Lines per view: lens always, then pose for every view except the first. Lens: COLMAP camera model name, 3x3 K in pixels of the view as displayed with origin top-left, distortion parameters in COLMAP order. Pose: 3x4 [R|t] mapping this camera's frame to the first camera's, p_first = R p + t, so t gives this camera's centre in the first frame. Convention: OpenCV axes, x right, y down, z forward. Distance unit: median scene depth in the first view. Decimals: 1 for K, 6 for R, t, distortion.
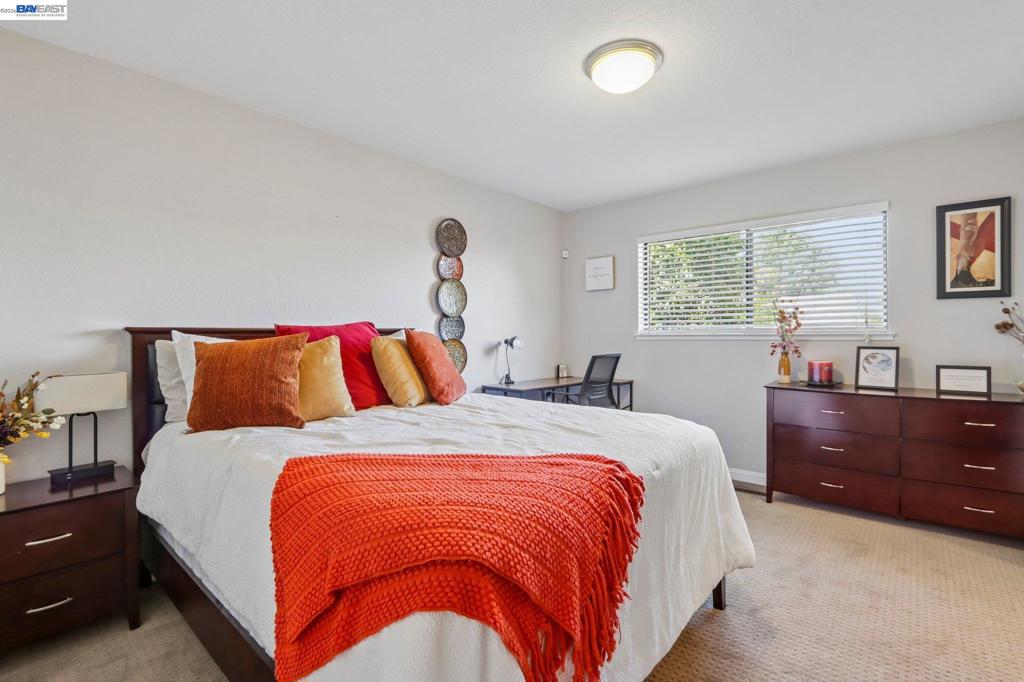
lens RADIAL K [[471.0, 0, 516.5], [0, 471.0, 334.5], [0, 0, 1]] dist [-0.017527, 0.000741]
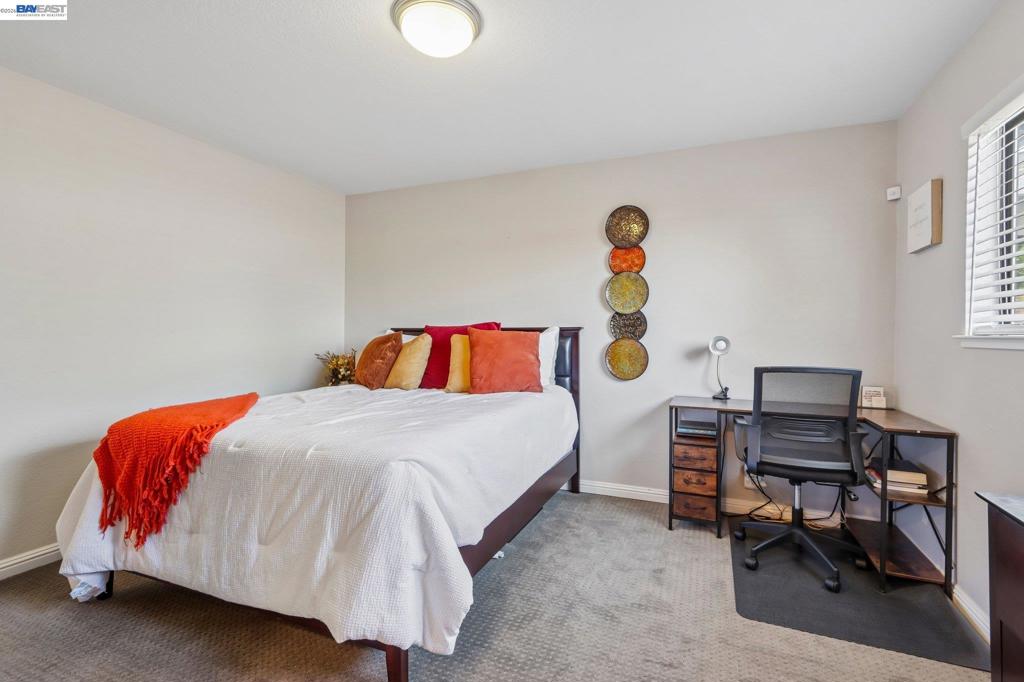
lens RADIAL K [[471.0, 0, 516.5], [0, 471.0, 334.5], [0, 0, 1]] dist [-0.017527, 0.000741]
pose [[0.315613, 0.006766, -0.948864, 0.634853], [-0.004008, 0.999975, 0.005797, -0.002559], [0.948880, 0.001973, 0.315632, 0.506251]]
